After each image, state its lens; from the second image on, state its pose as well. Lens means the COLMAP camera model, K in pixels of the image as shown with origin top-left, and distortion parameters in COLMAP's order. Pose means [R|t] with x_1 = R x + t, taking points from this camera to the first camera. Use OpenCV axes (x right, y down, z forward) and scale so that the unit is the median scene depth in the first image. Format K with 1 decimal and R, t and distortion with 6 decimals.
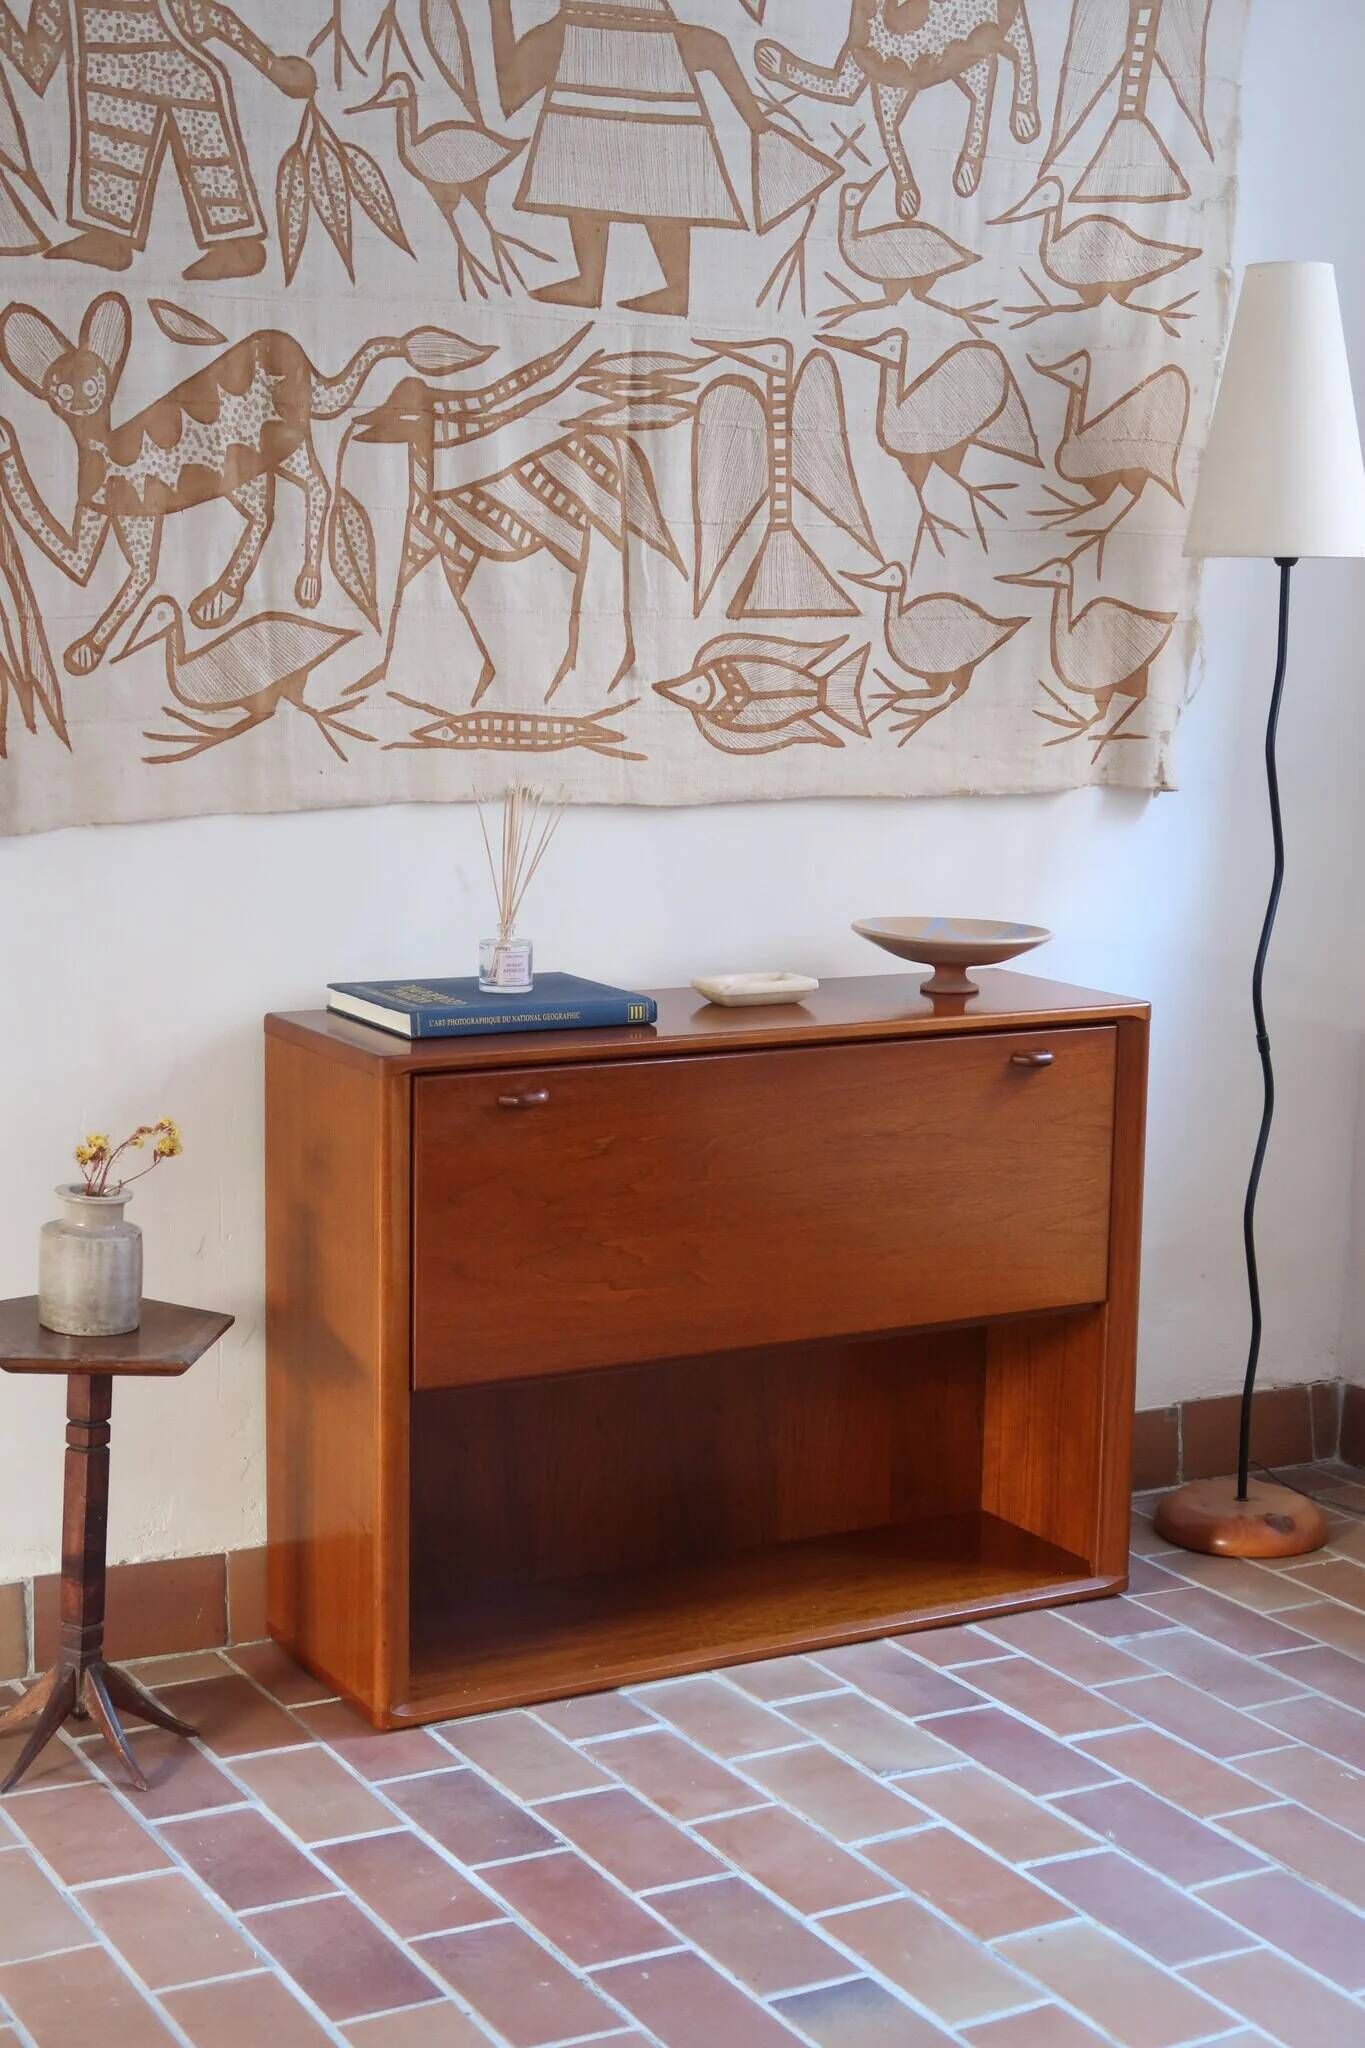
lens RADIAL K [[3226.1, 0, 682.5], [0, 3226.1, 1024.0], [0, 0, 1]] dist [0.022138, 0.018857]
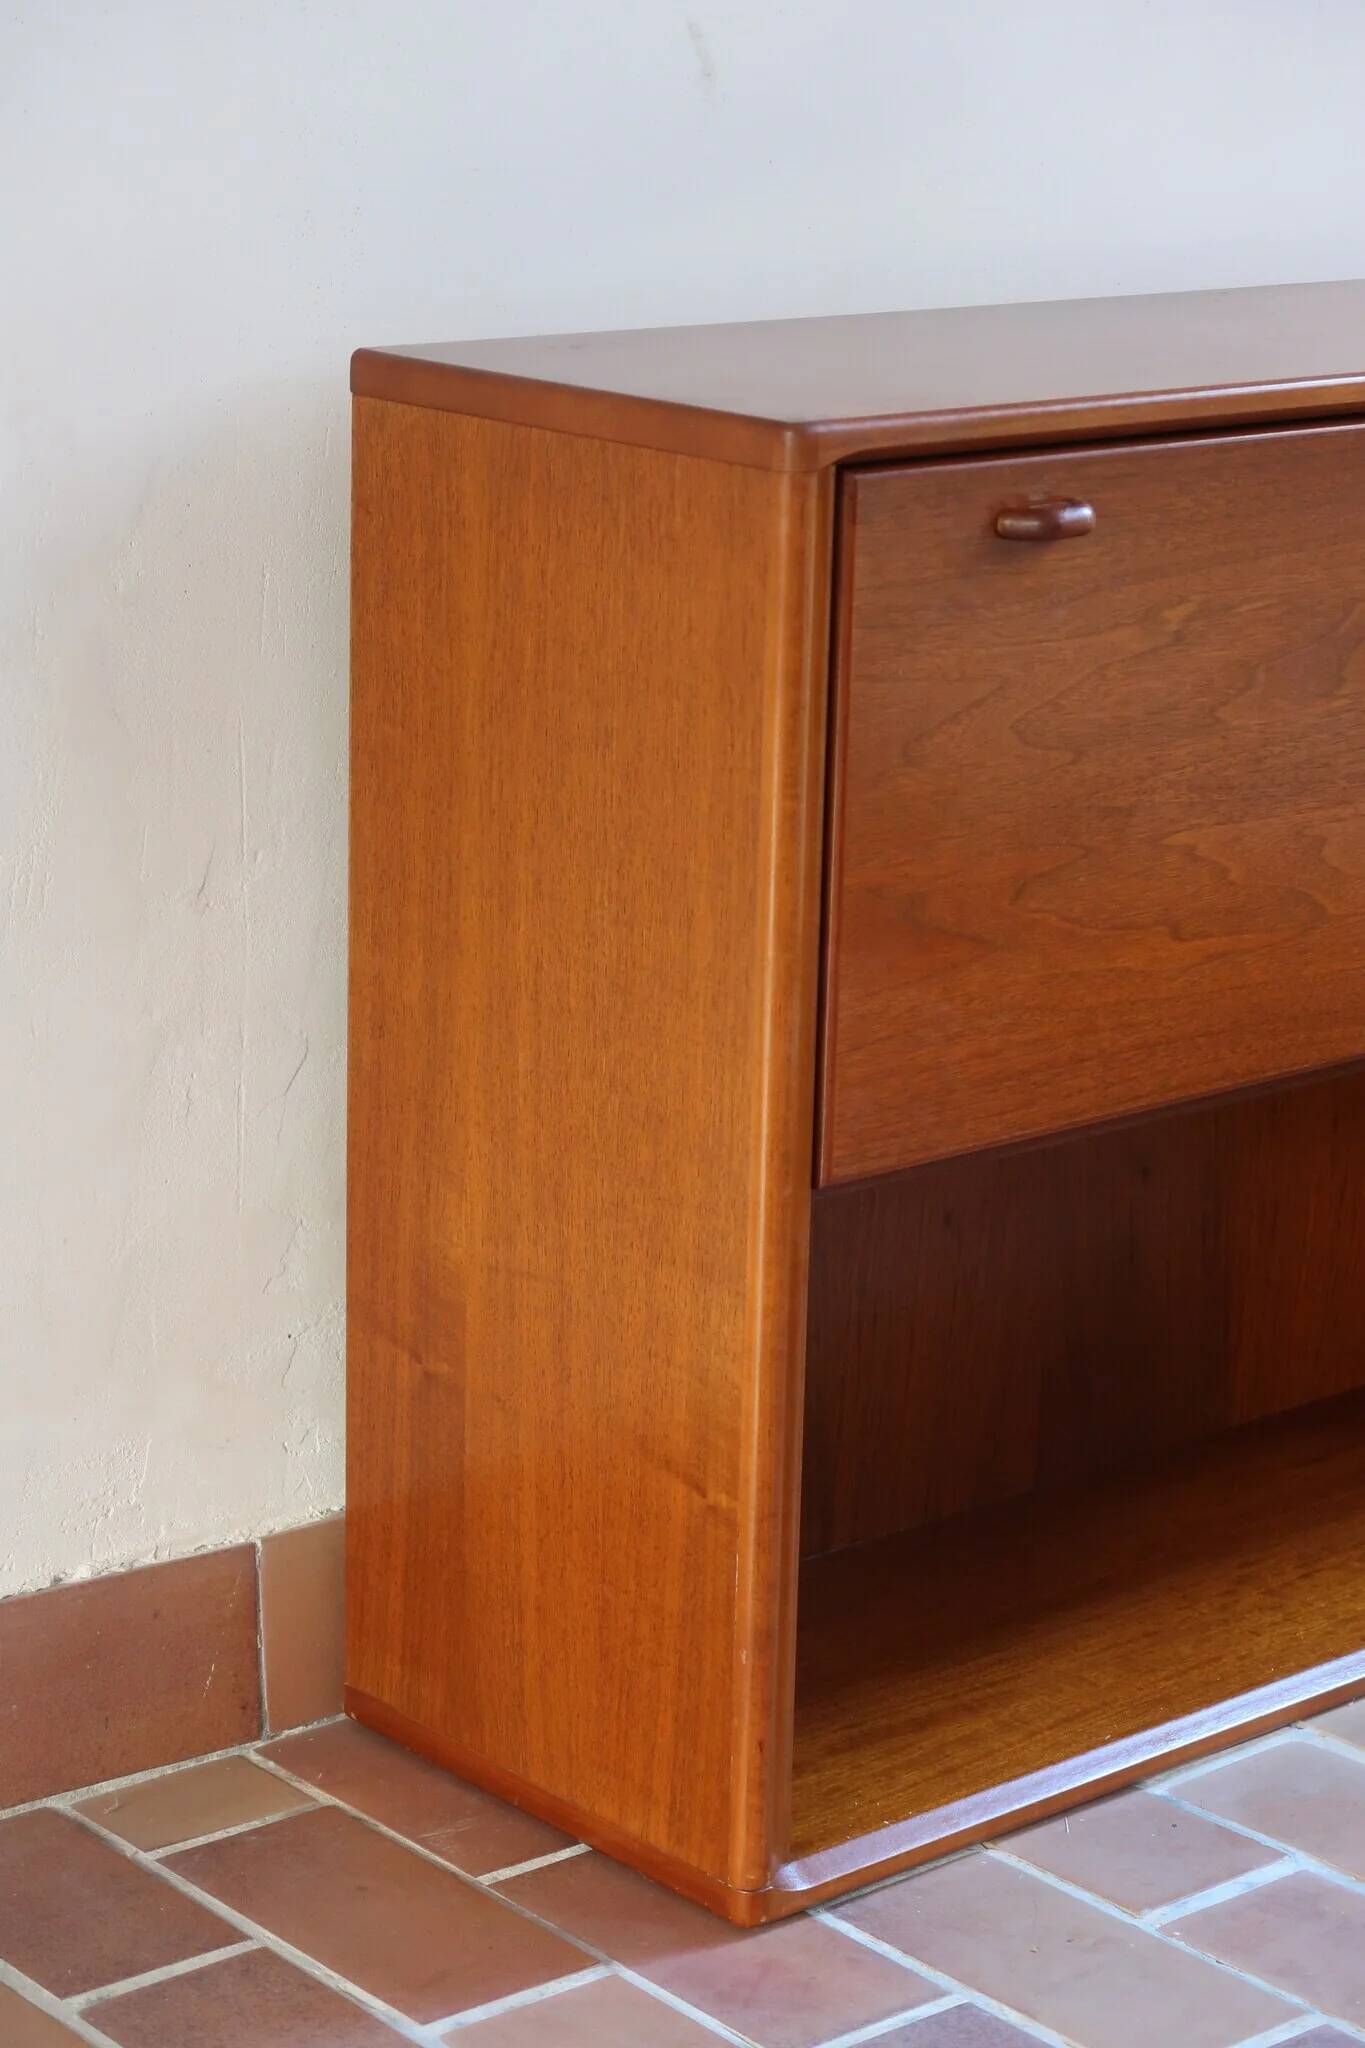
lens RADIAL K [[4646.9, 0, 682.5], [0, 4646.9, 1024.0], [0, 0, 1]] dist [0.039257, 0.019027]
pose [[0.980565, -0.040103, 0.192054, -0.208915], [0.019794, 0.994113, 0.106521, 0.021203], [-0.195195, -0.100649, 0.975586, 0.353308]]
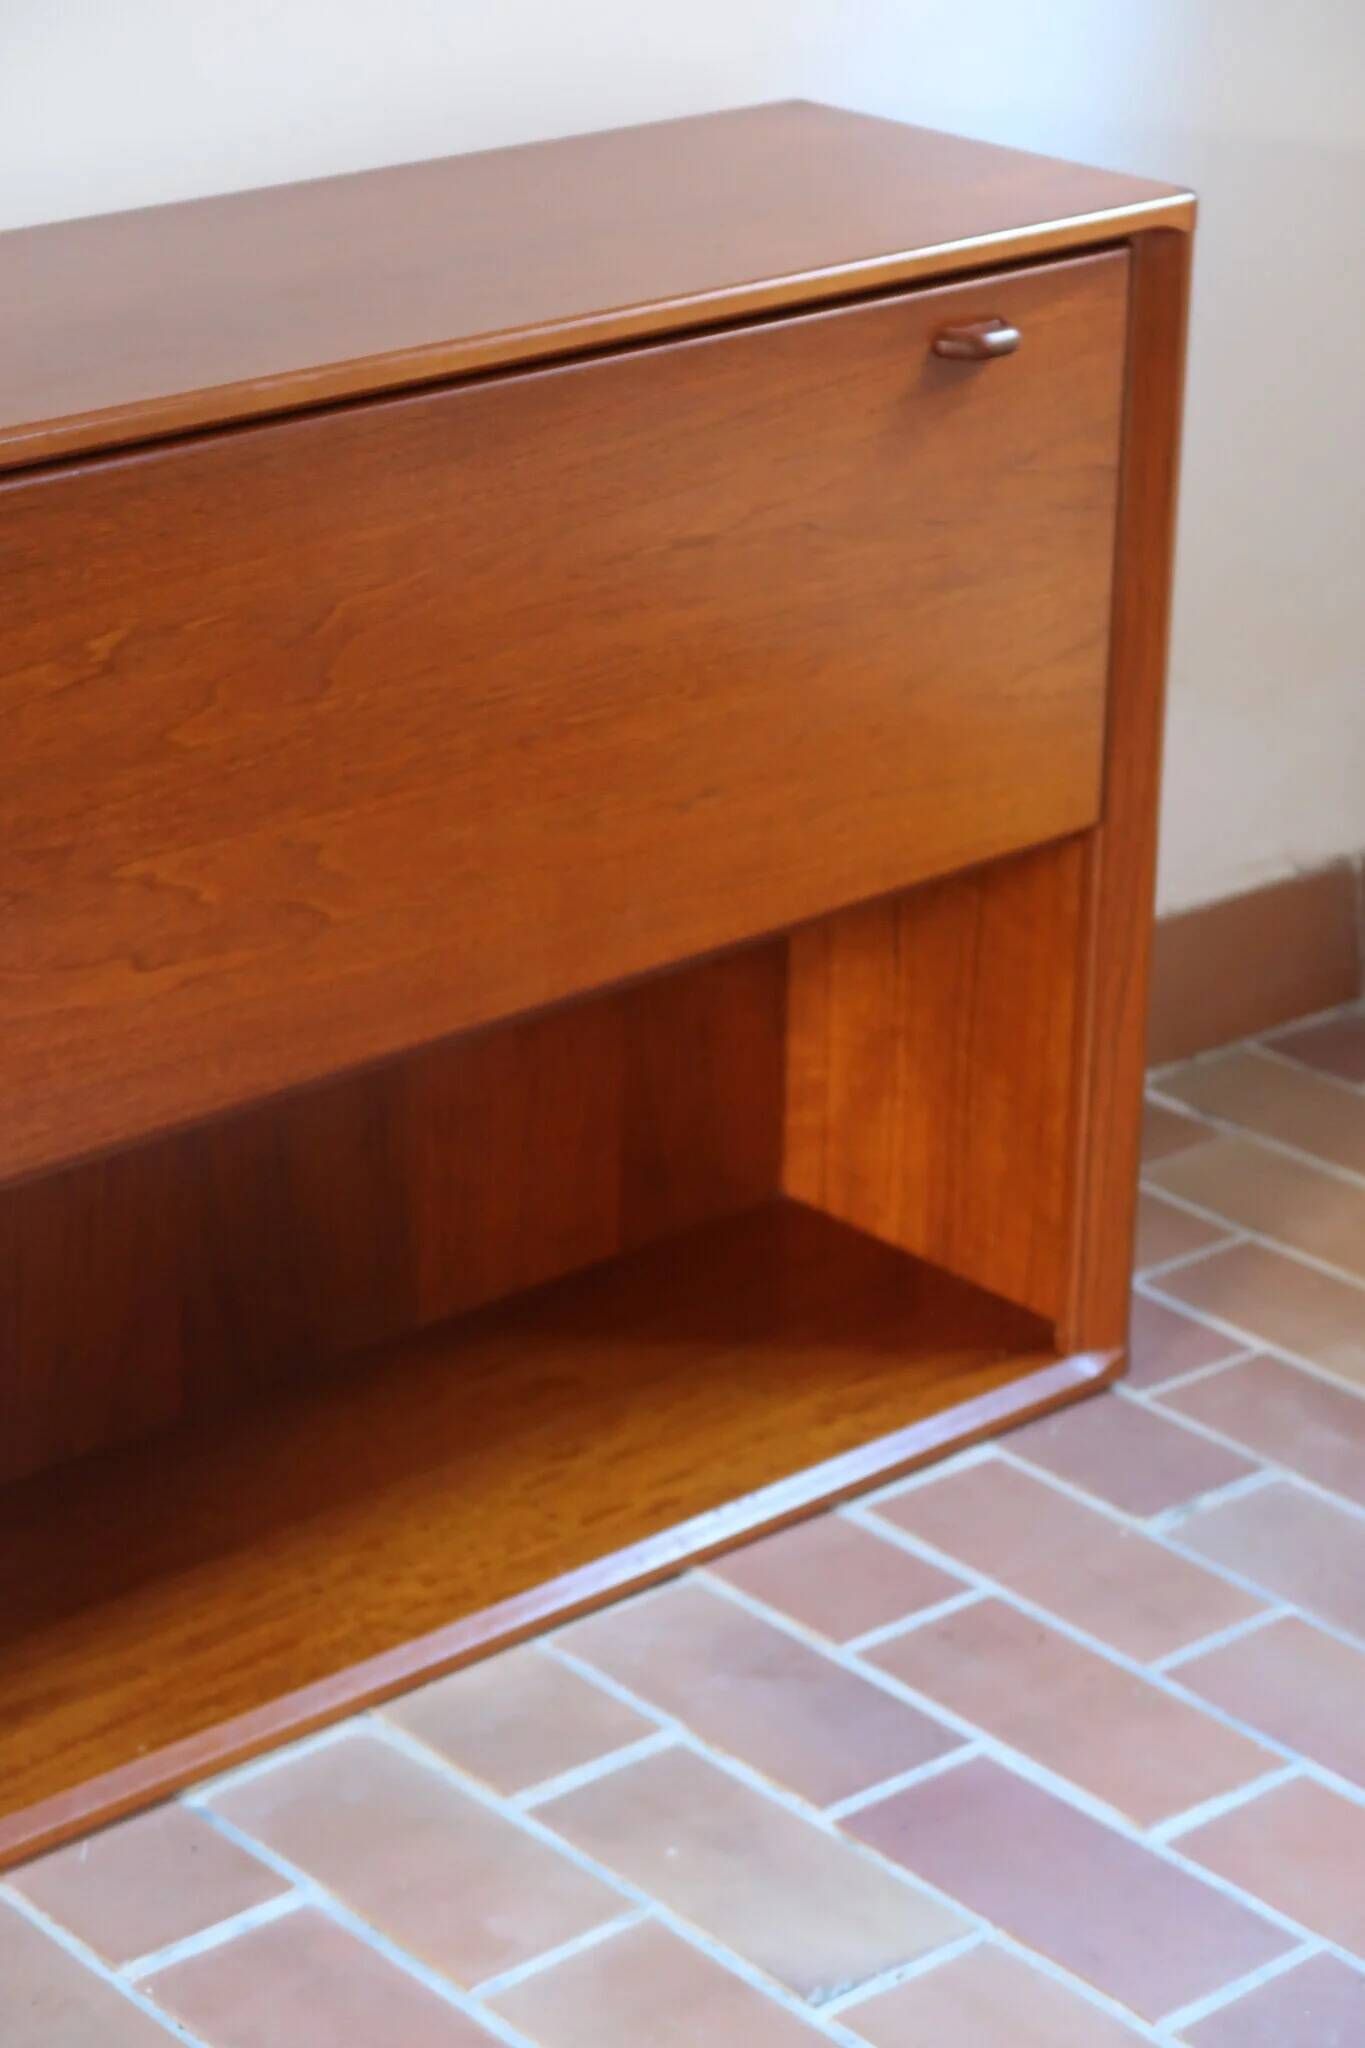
lens RADIAL K [[4646.9, 0, 682.5], [0, 4646.9, 1024.0], [0, 0, 1]] dist [0.039257, 0.019027]
pose [[0.980459, -0.078493, 0.180386, -0.060072], [0.032303, 0.968741, 0.245961, -0.060745], [-0.194054, -0.235328, 0.952346, 0.371902]]
